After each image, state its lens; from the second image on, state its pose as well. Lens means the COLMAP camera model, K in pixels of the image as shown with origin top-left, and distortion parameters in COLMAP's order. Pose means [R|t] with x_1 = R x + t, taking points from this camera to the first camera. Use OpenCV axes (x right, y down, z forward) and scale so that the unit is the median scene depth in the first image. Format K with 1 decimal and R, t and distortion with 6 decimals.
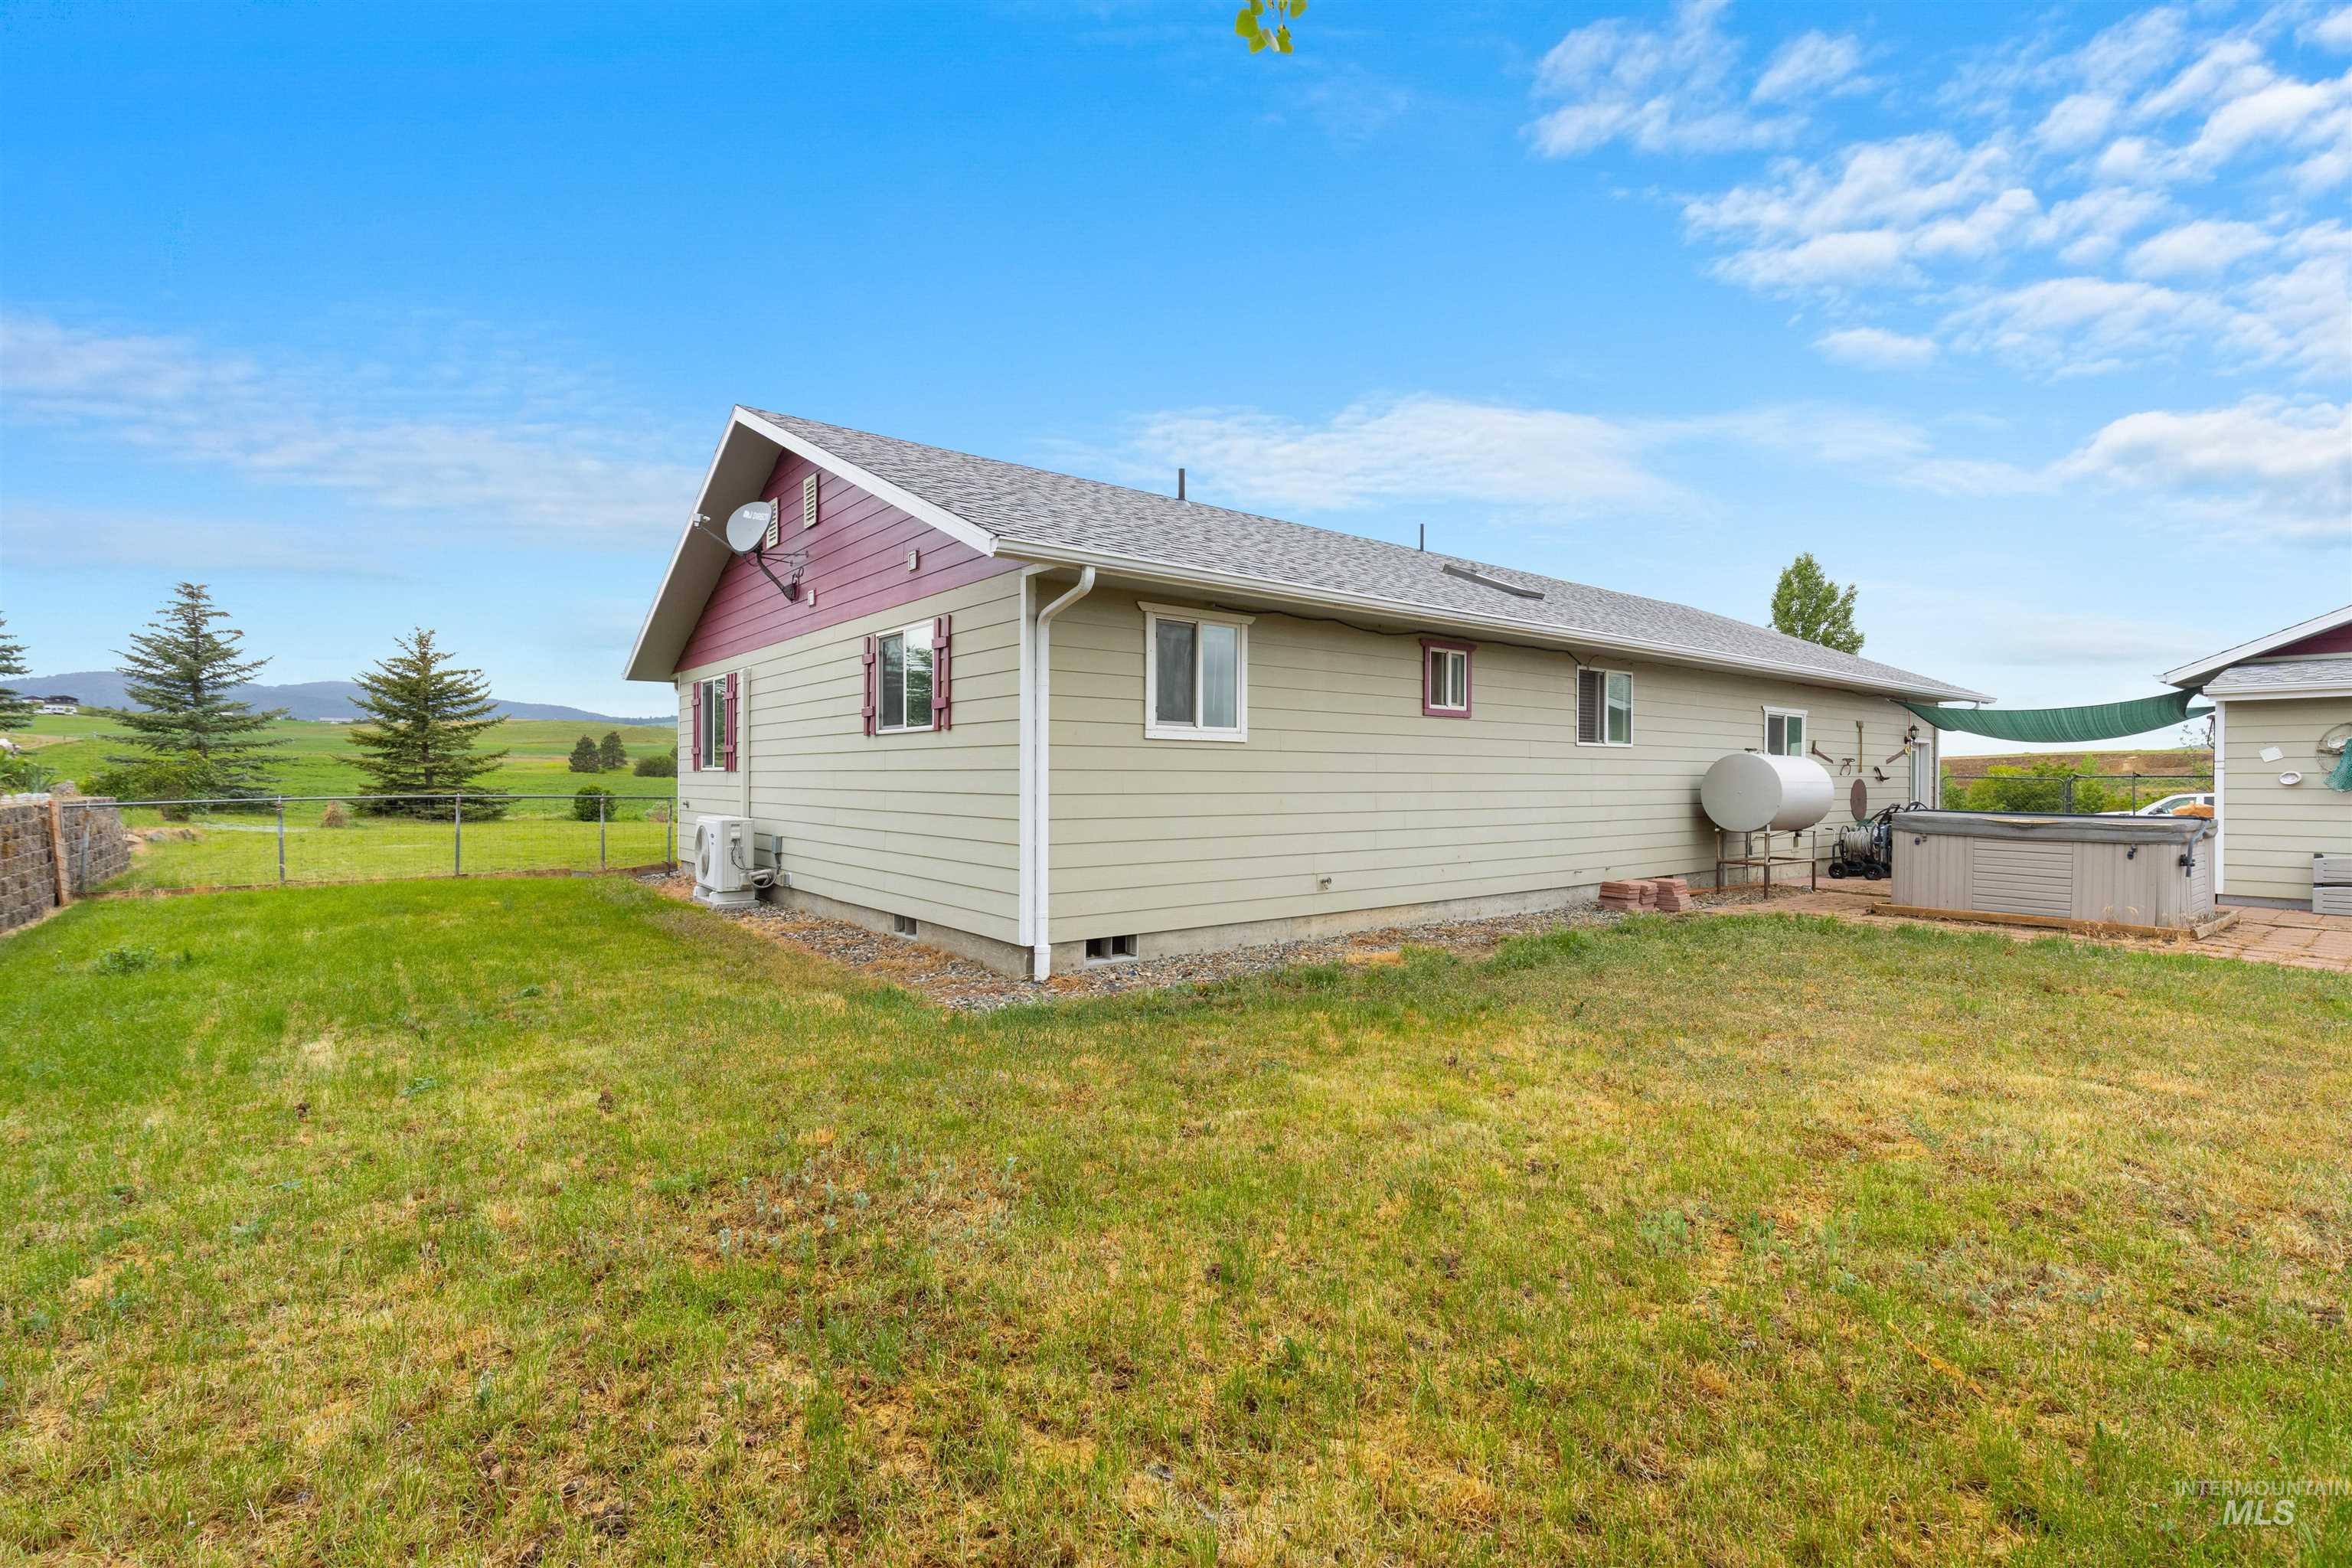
lens RADIAL K [[1044.1, 0, 1142.0], [0, 1044.1, 775.4], [0, 0, 1]] dist [0.003375, 0.000756]
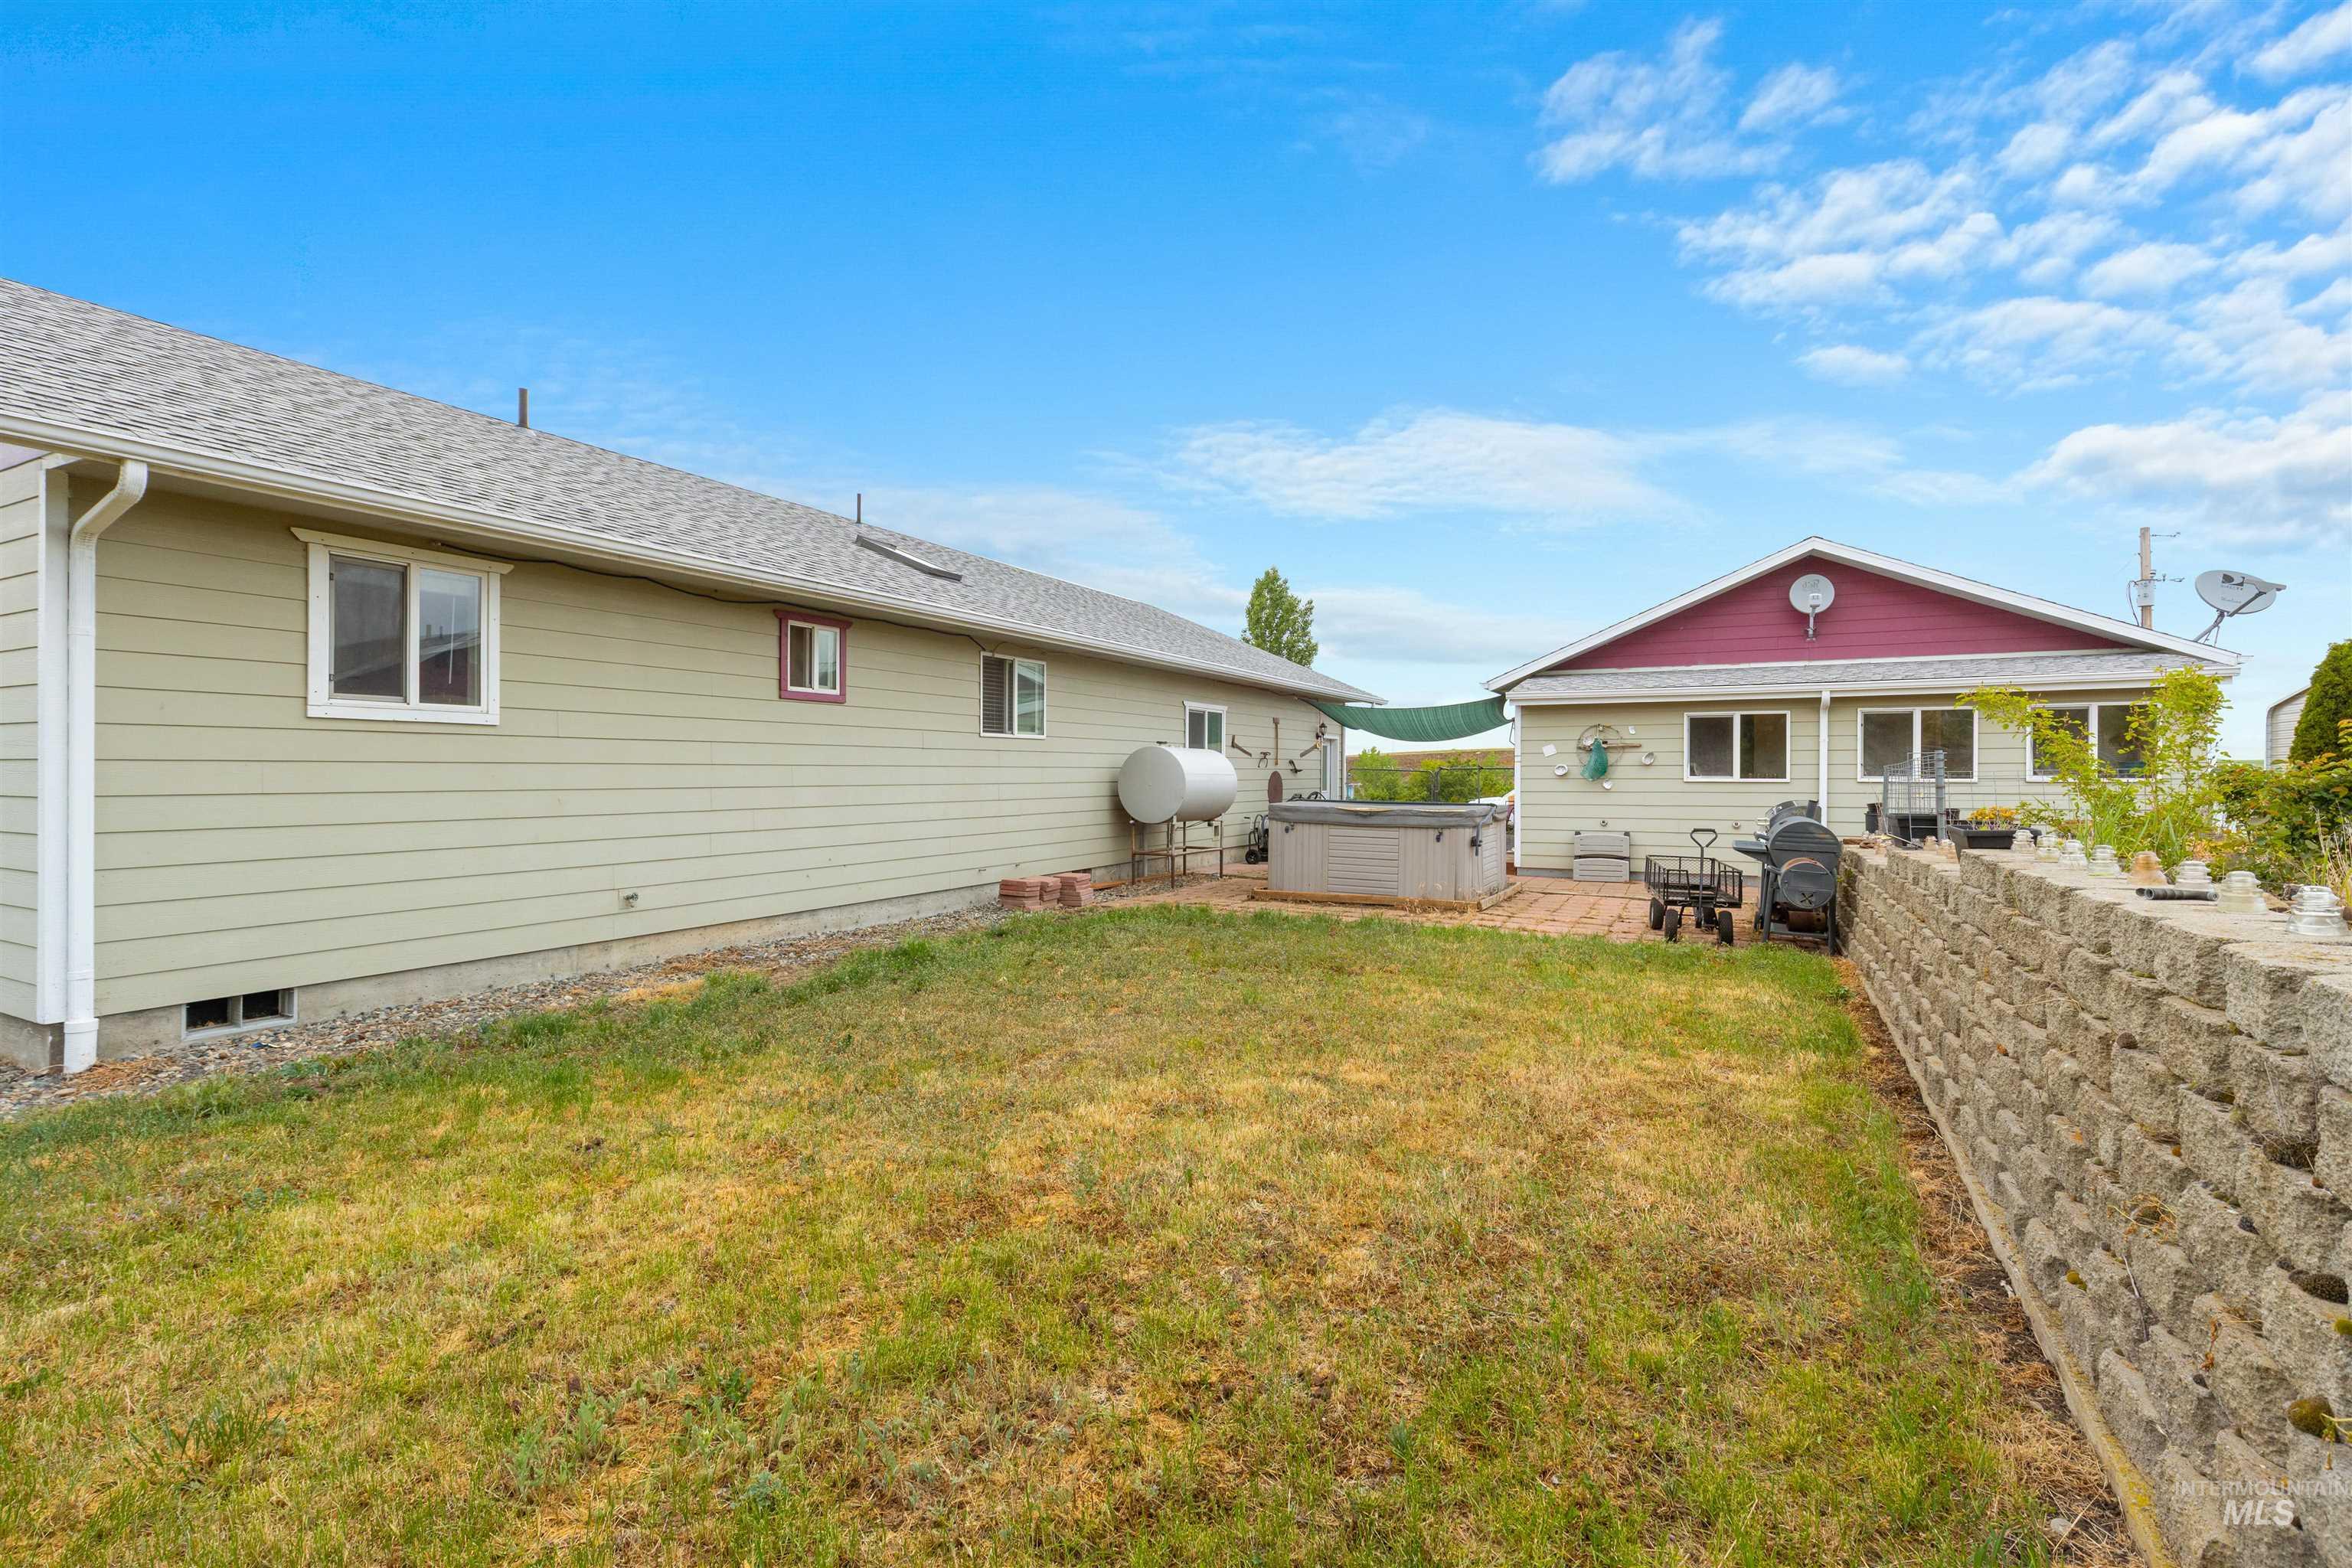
lens RADIAL K [[1044.1, 0, 1142.0], [0, 1044.1, 775.4], [0, 0, 1]] dist [0.003375, 0.000756]
pose [[0.921530, -0.003358, 0.388293, 0.196899], [0.000759, 0.999976, 0.006847, 0.000375], [-0.388307, -0.006014, 0.921511, 0.079241]]
